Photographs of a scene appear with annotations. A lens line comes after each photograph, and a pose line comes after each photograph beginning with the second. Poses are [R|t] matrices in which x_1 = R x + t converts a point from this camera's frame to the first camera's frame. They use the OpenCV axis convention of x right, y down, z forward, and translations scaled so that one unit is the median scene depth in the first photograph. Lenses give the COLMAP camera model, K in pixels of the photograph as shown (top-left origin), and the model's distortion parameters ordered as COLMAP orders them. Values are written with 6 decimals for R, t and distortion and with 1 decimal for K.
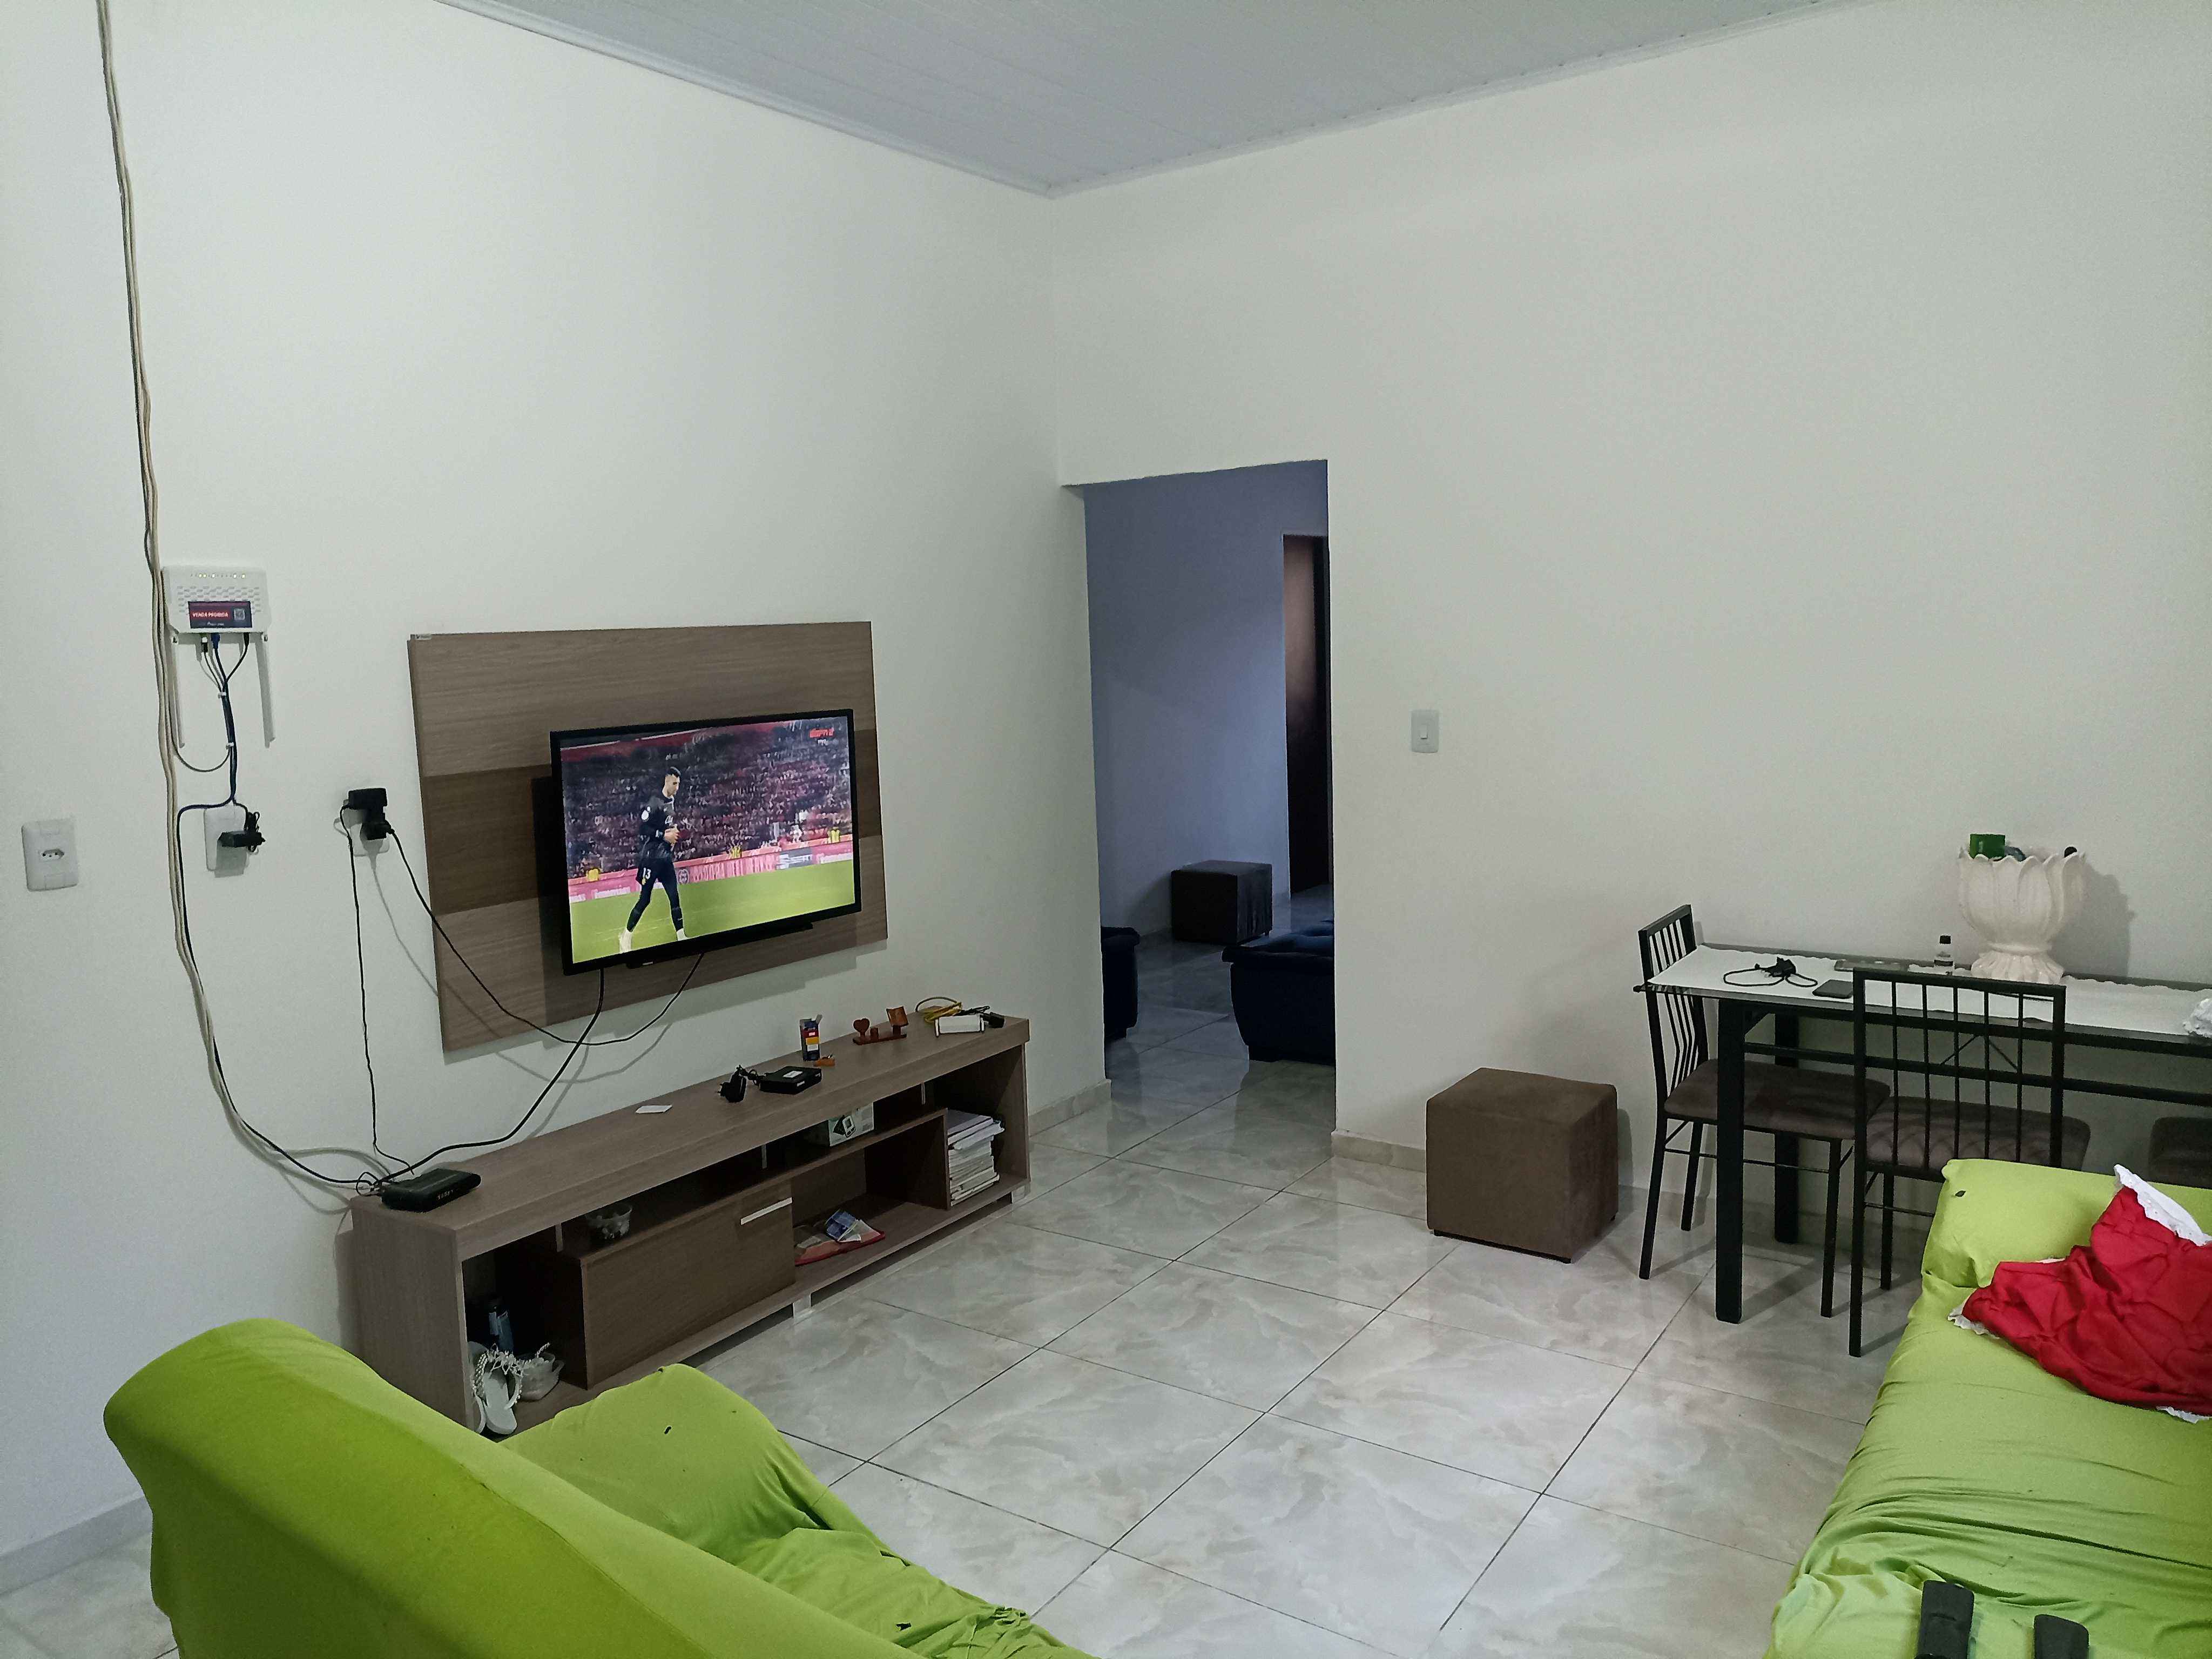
lens RADIAL K [[1653.7, 0, 1106.0], [0, 1653.7, 829.5], [0, 0, 1]] dist [0.042347, -0.004323]
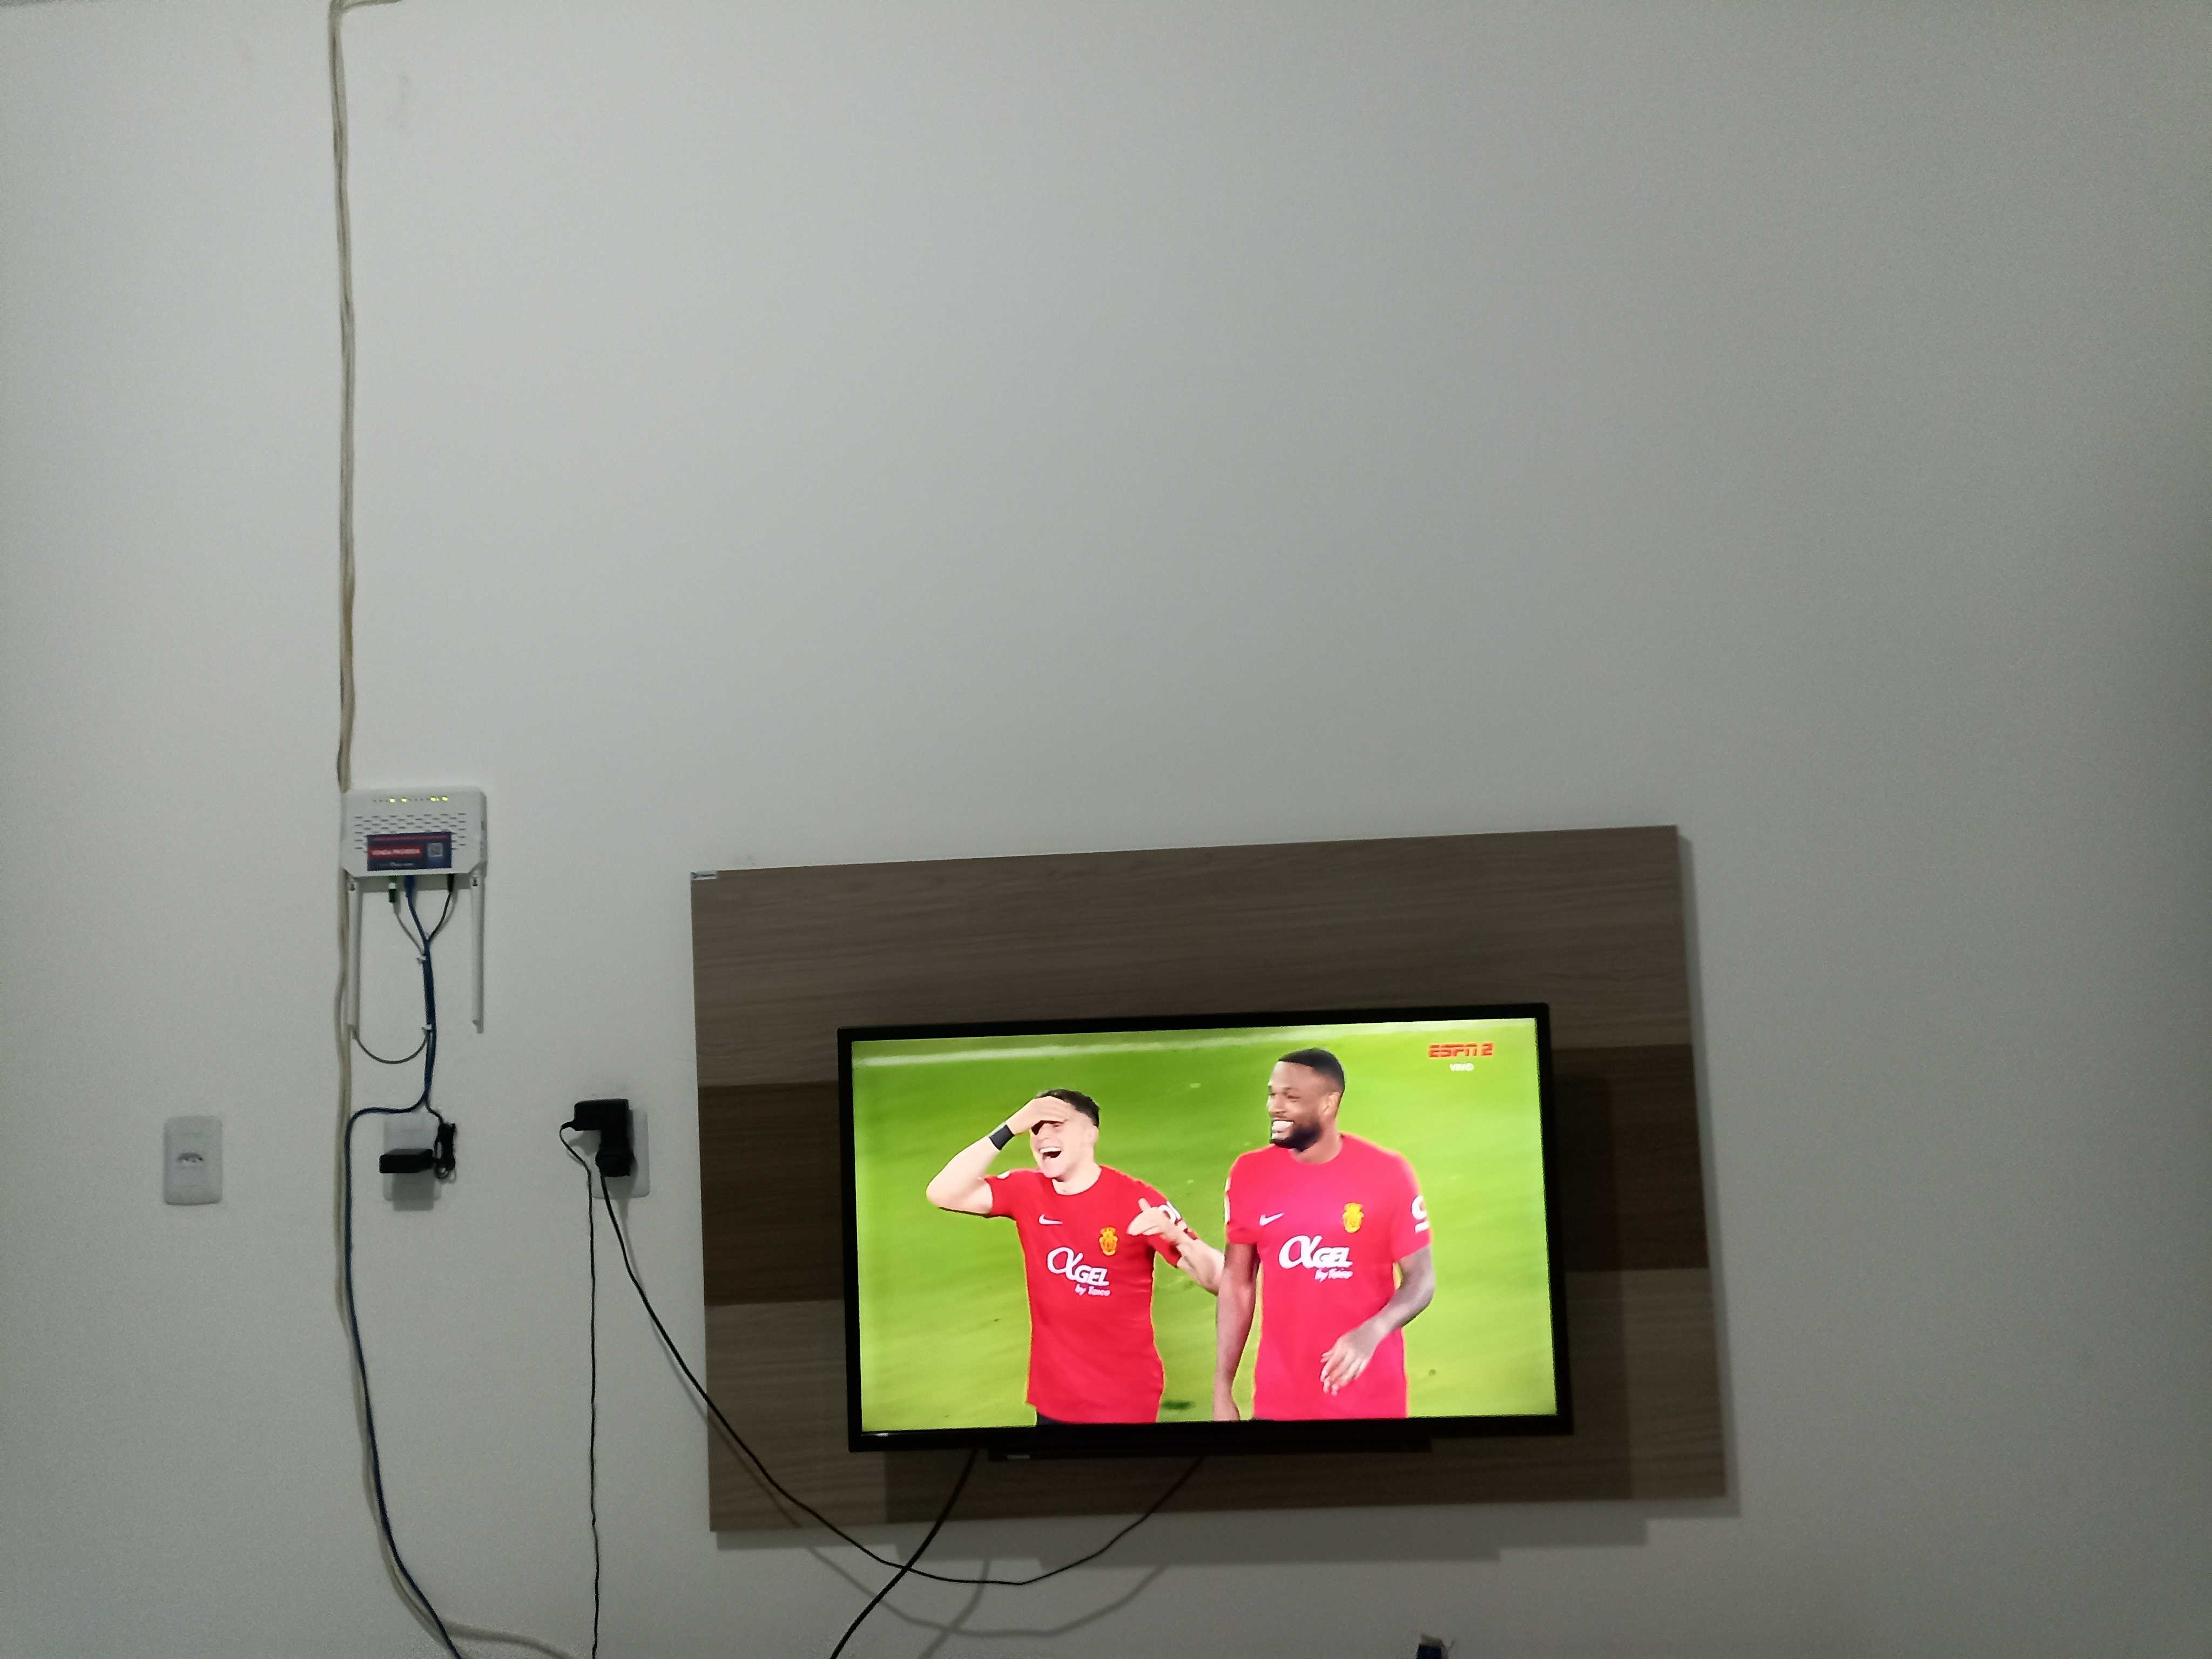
lens RADIAL K [[1653.7, 0, 1106.0], [0, 1653.7, 829.5], [0, 0, 1]] dist [0.042347, -0.004323]
pose [[0.556848, -0.042674, -0.829517, 0.249418], [-0.080438, 0.991215, -0.104990, -0.083927], [0.826710, 0.125188, 0.548524, 0.834606]]
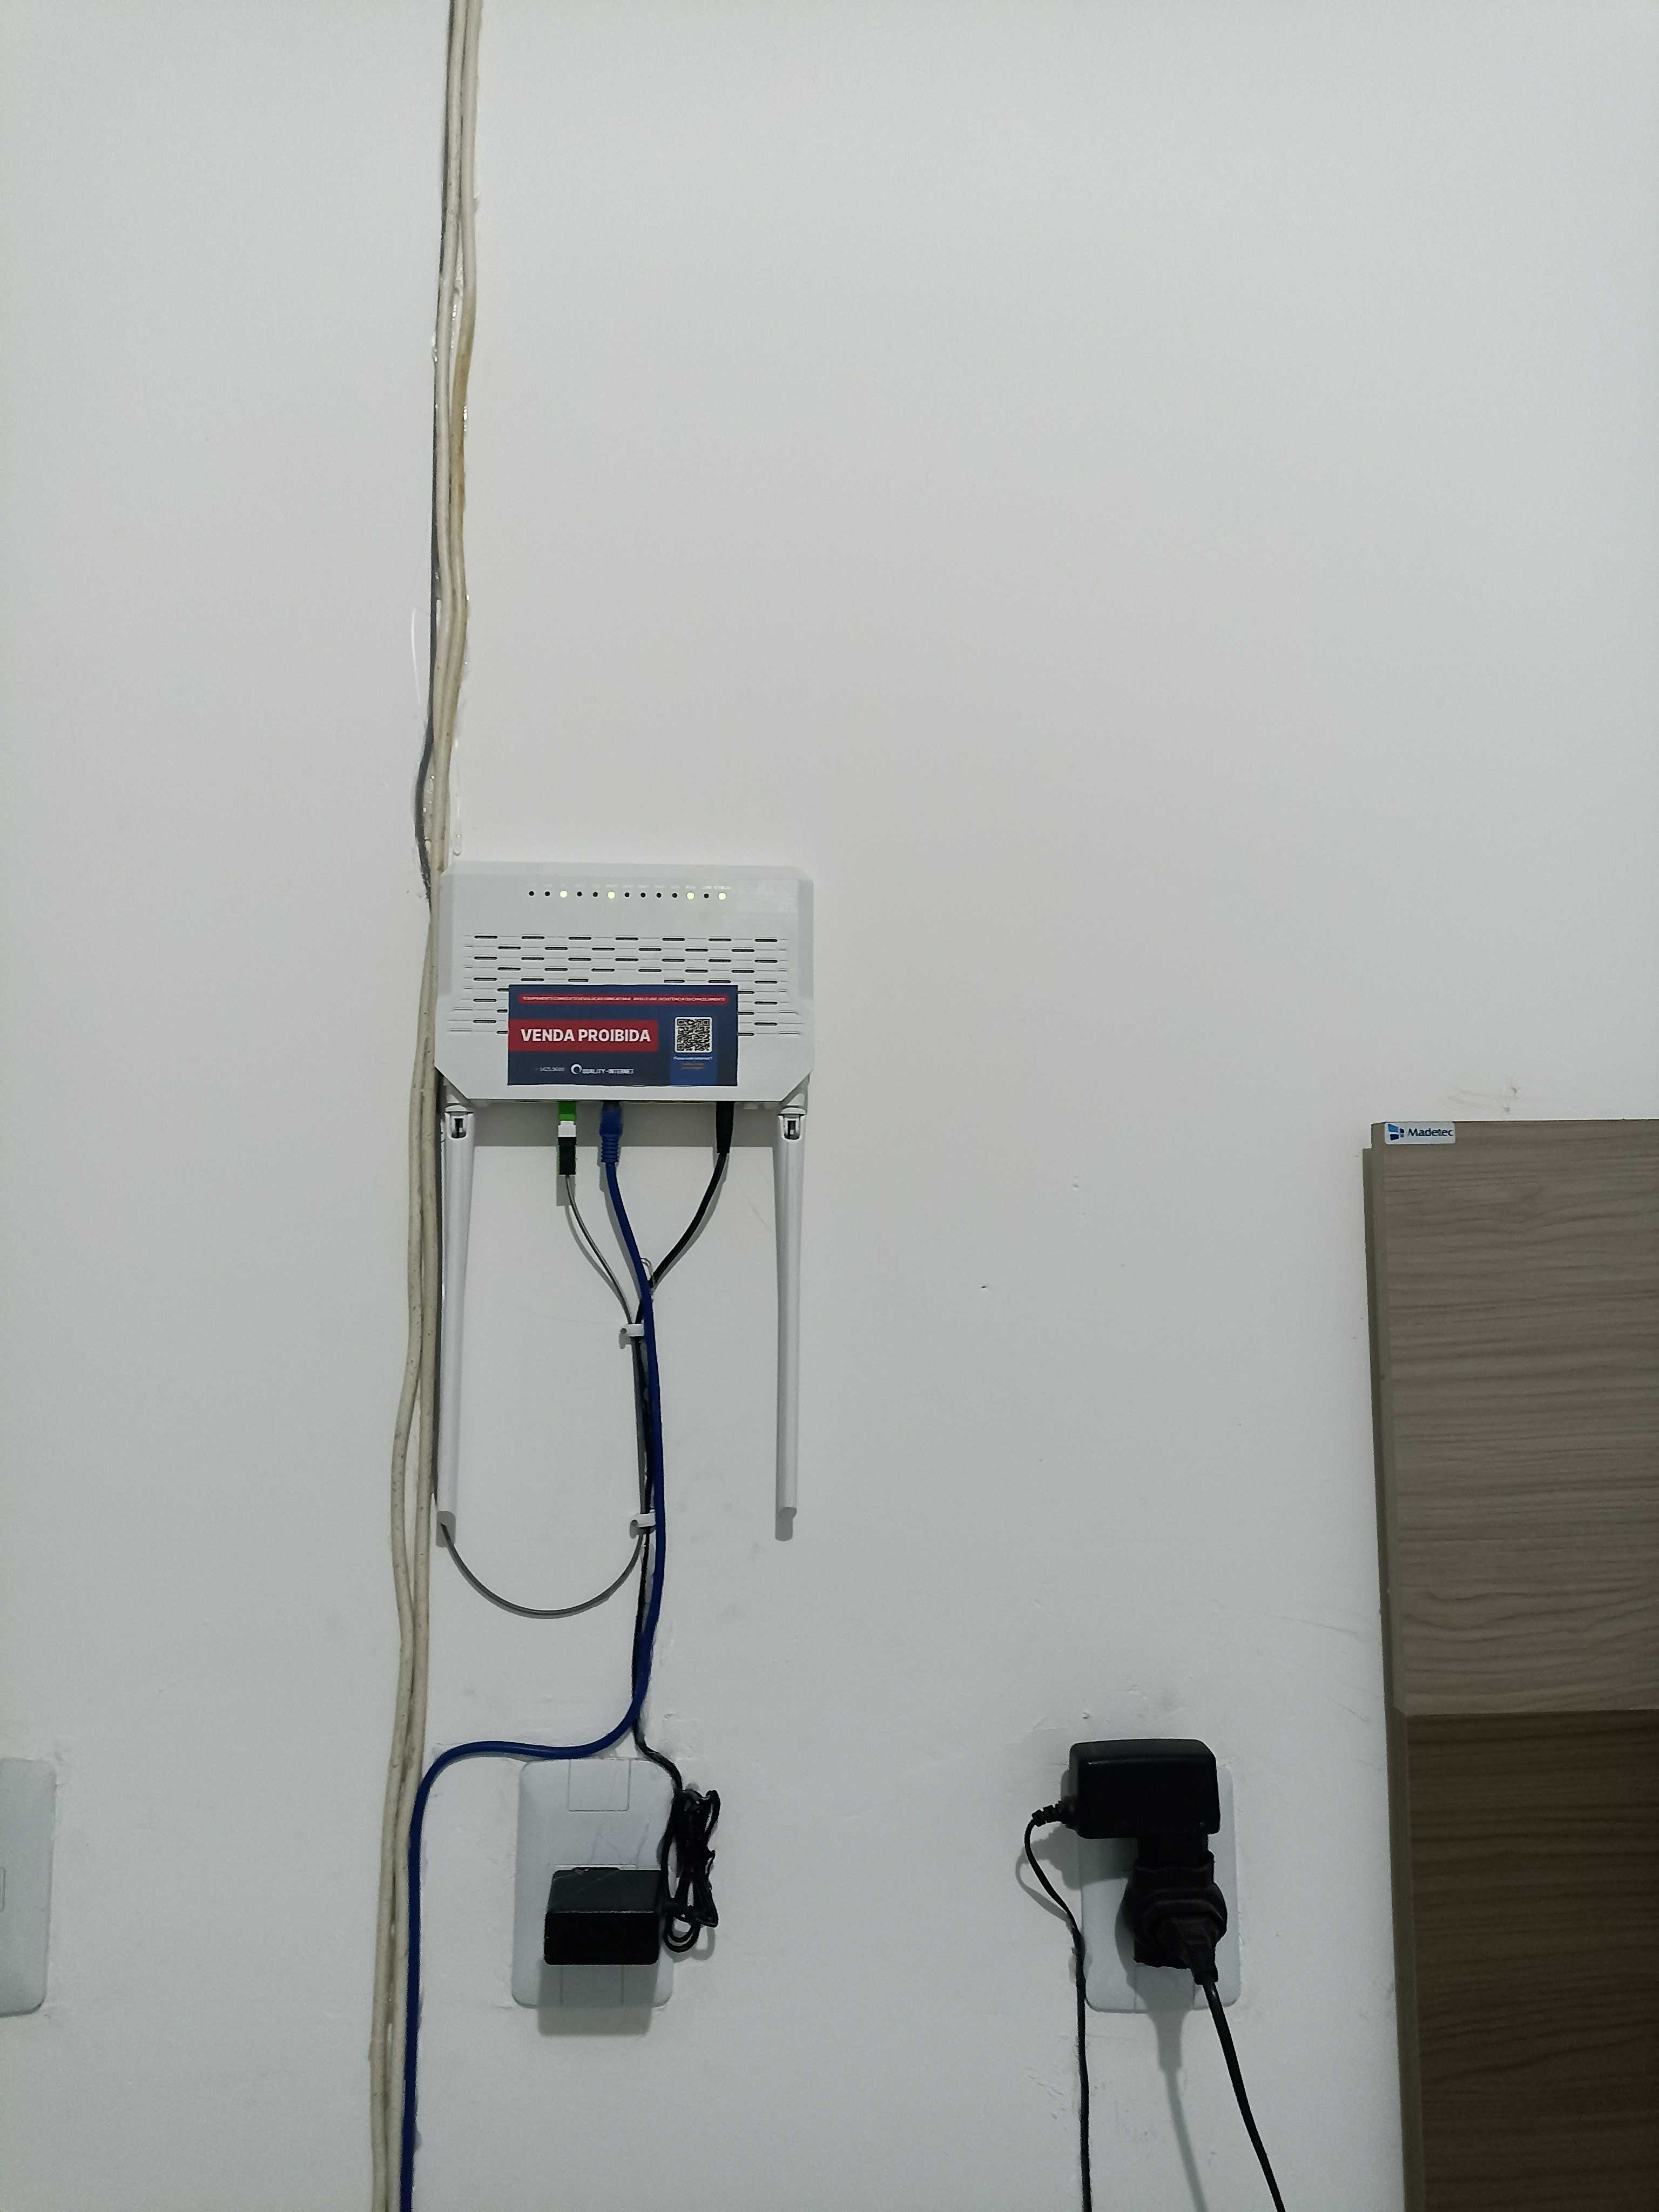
lens RADIAL K [[1653.7, 0, 829.5], [0, 1653.7, 1106.0], [0, 0, 1]] dist [0.042347, -0.004323]
pose [[0.614107, -0.027635, -0.788739, -0.294522], [-0.110630, 0.986505, -0.120700, -0.087284], [0.781430, 0.161381, 0.602763, 0.852712]]
